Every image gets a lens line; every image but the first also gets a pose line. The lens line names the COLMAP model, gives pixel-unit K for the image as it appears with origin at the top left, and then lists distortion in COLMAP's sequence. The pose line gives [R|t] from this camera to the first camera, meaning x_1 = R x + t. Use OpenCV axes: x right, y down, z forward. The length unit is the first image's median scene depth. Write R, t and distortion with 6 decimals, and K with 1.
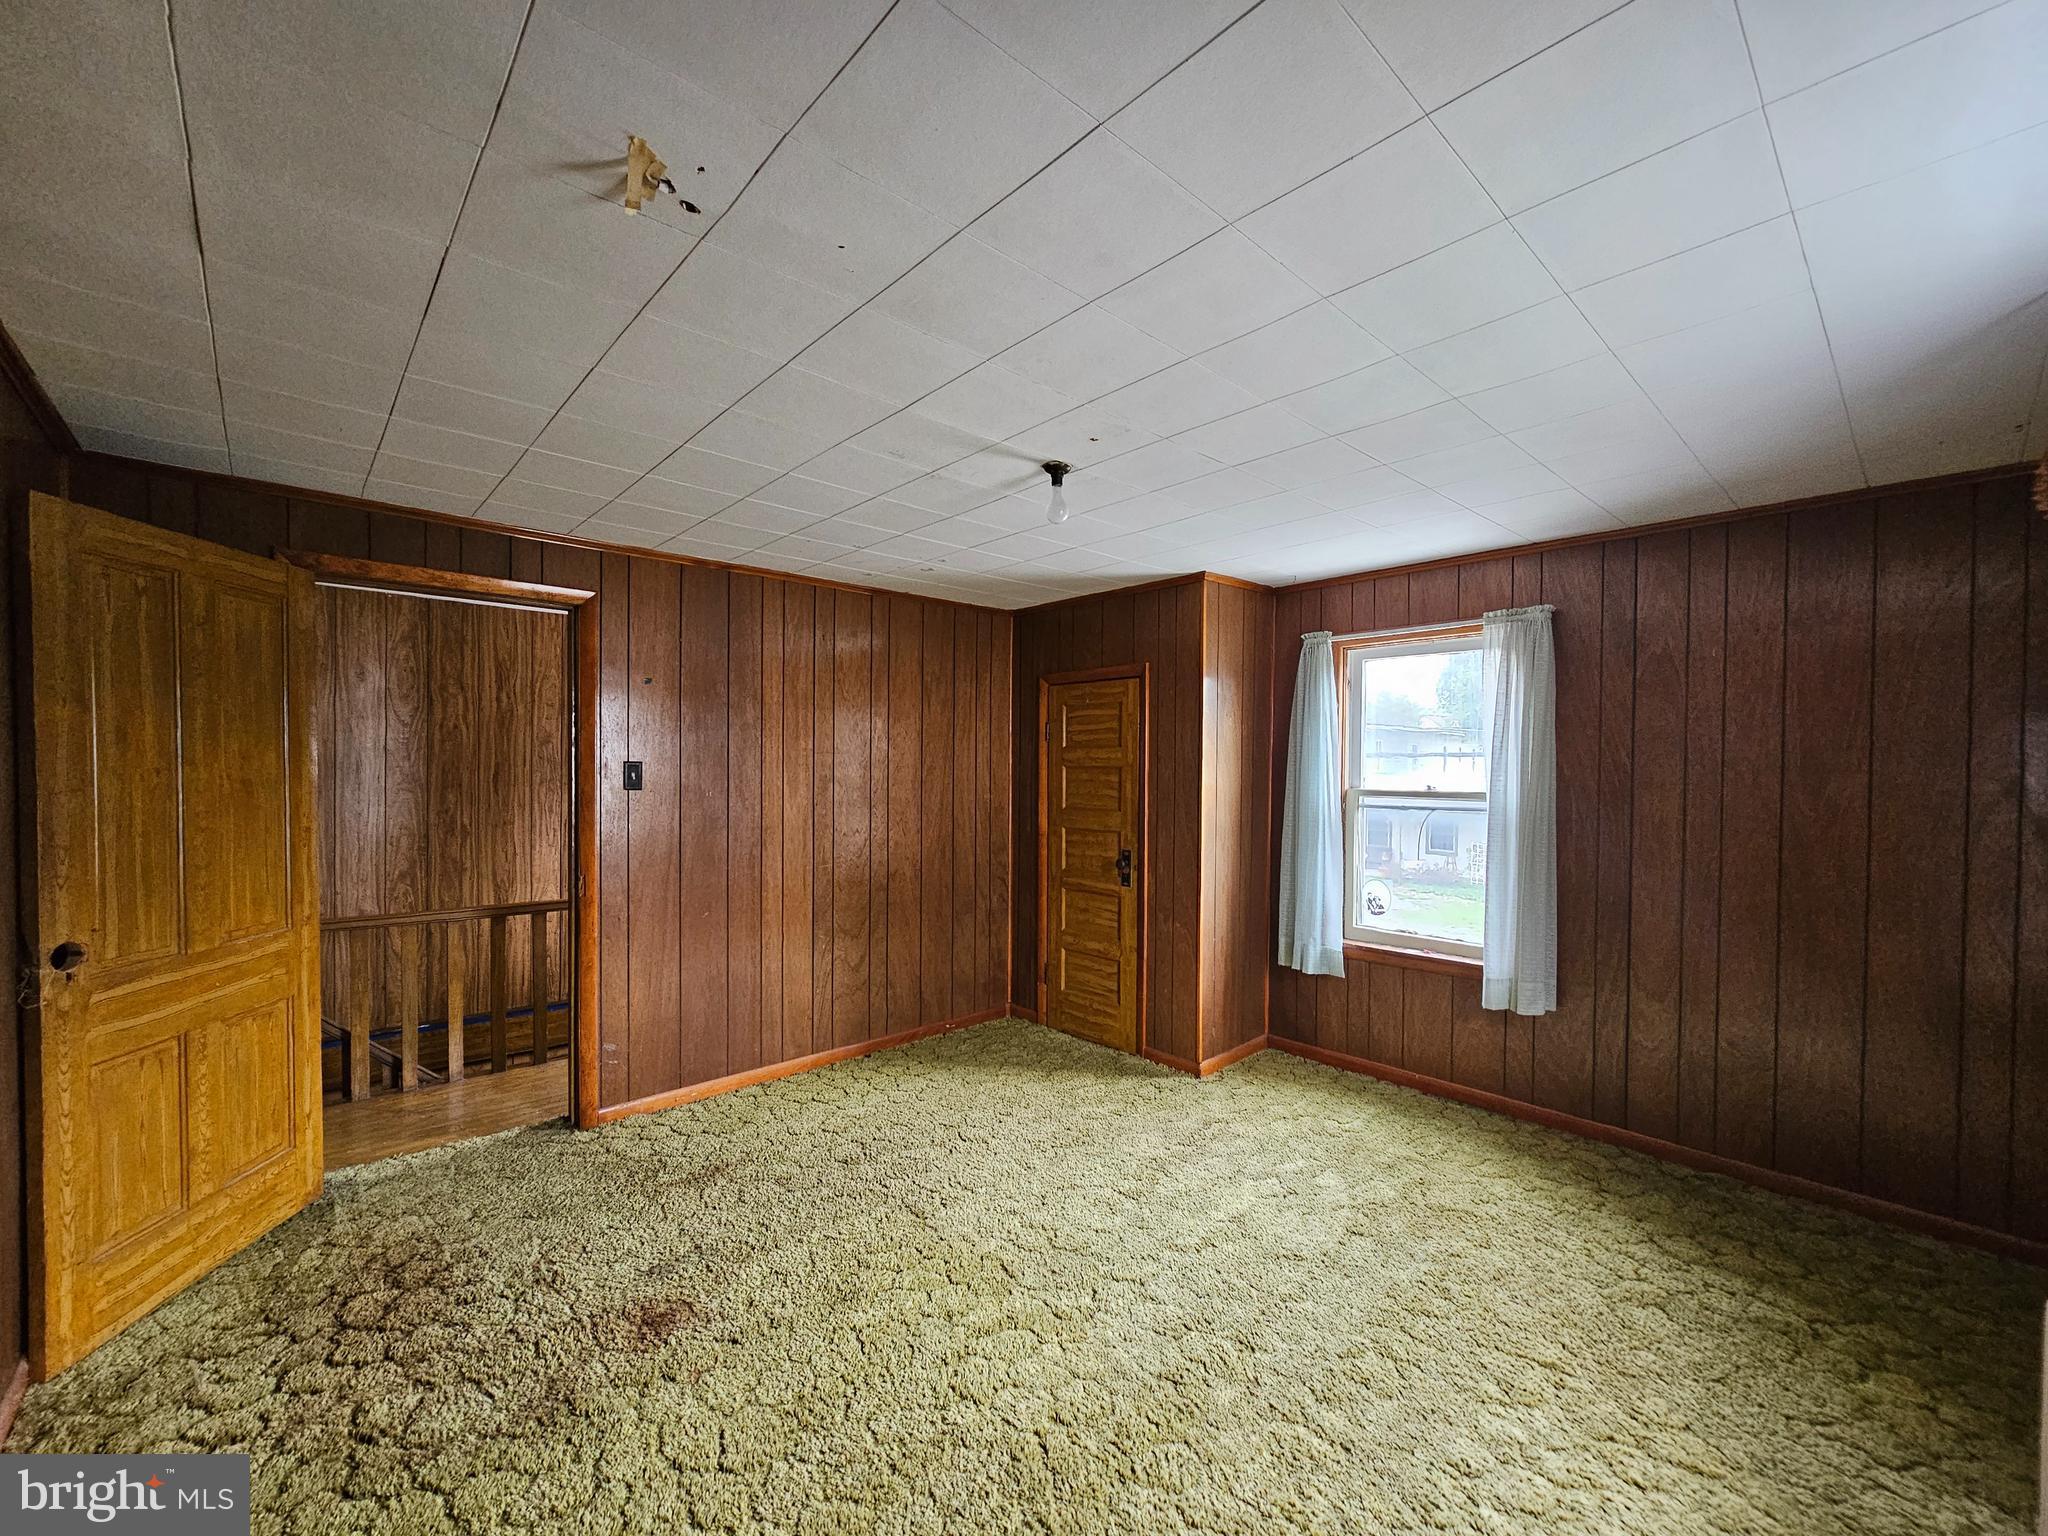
lens RADIAL K [[833.5, 0, 1015.6], [0, 833.5, 777.1], [0, 0, 1]] dist [-0.003215, 0.000623]
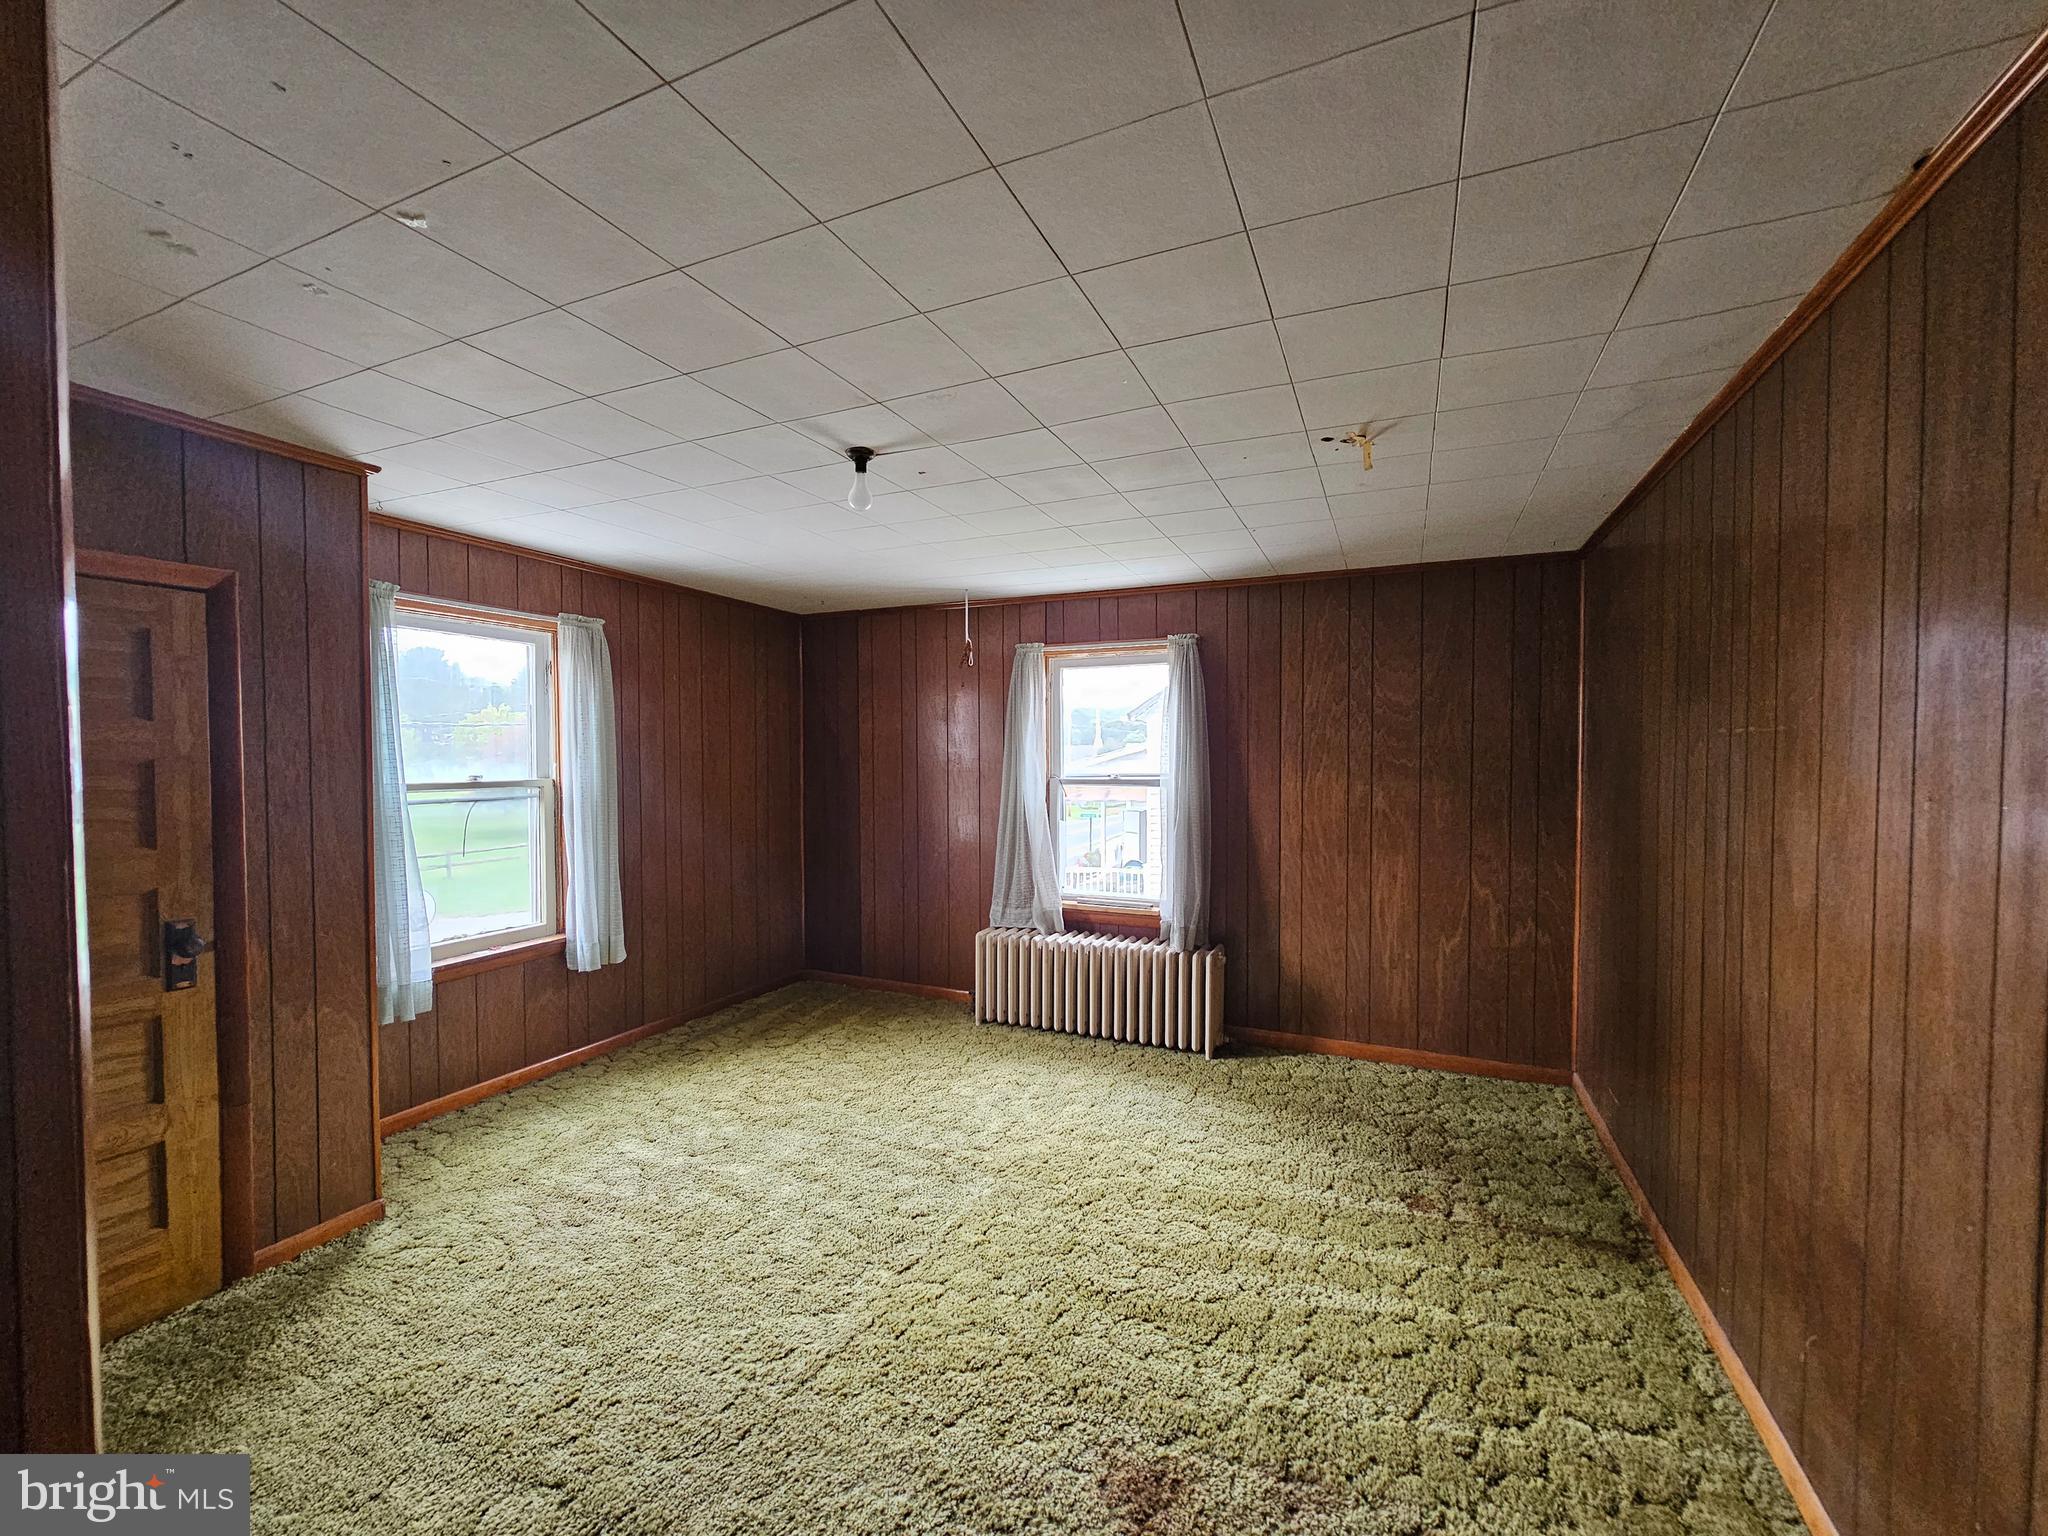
lens RADIAL K [[833.5, 0, 1034.8], [0, 833.5, 774.6], [0, 0, 1]] dist [-0.003215, 0.000623]
pose [[-0.406841, -0.028055, 0.913068, -0.694017], [0.011535, 0.999291, 0.035844, -0.019683], [-0.913426, 0.025115, -0.406228, 0.903166]]
